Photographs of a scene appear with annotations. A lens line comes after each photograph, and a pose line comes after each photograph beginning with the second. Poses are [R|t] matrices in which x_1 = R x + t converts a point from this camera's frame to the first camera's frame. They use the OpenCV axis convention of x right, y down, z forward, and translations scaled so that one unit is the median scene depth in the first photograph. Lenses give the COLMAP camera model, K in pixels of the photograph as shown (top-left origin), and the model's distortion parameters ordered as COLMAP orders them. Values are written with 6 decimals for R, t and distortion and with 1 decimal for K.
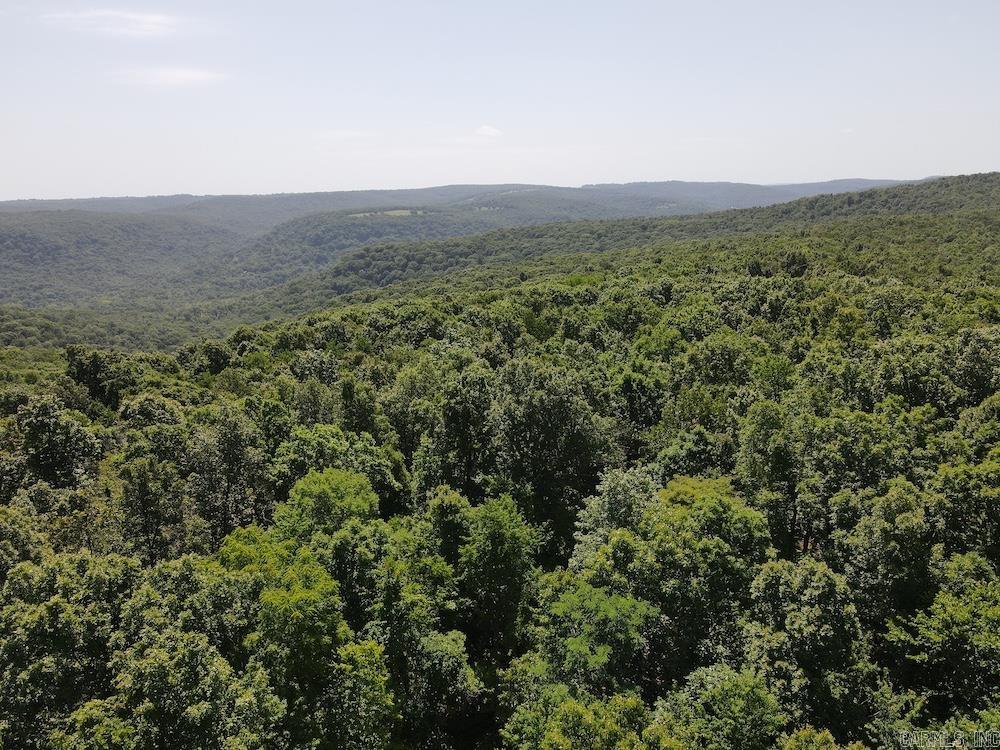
lens RADIAL K [[731.2, 0, 499.4], [0, 731.2, 378.5], [0, 0, 1]] dist [0.011874, -0.001125]
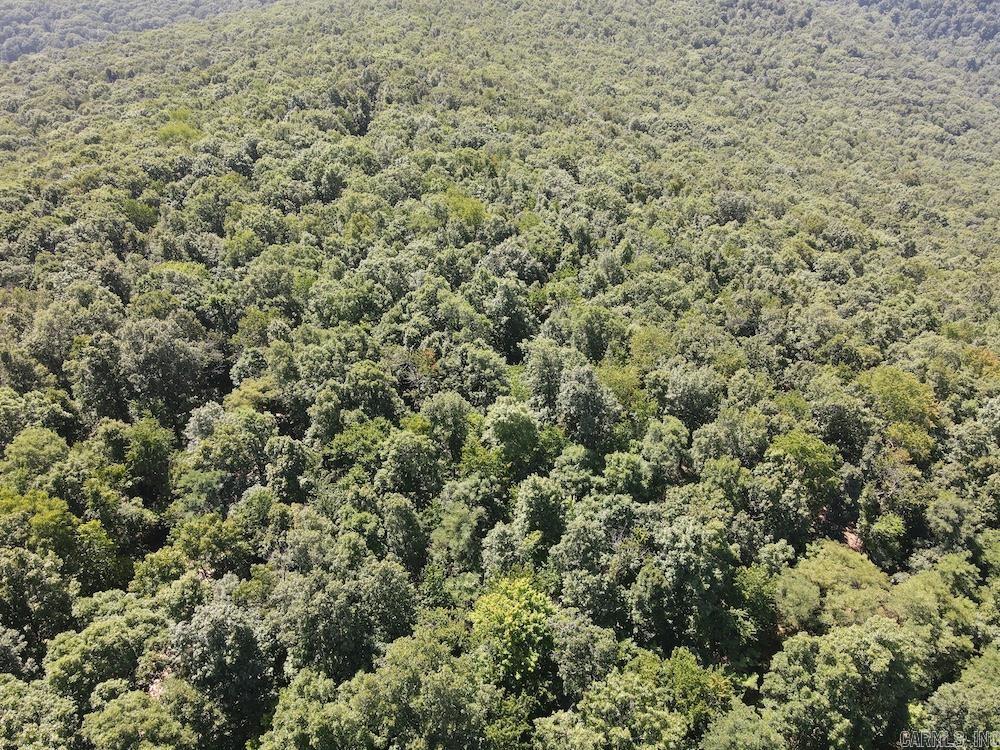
lens RADIAL K [[731.2, 0, 497.3], [0, 731.2, 379.8], [0, 0, 1]] dist [0.011874, -0.001125]
pose [[0.888634, -0.246662, 0.386636, 0.124391], [0.108078, 0.931936, 0.346143, -0.544518], [-0.445700, -0.265808, 0.854808, -1.058518]]
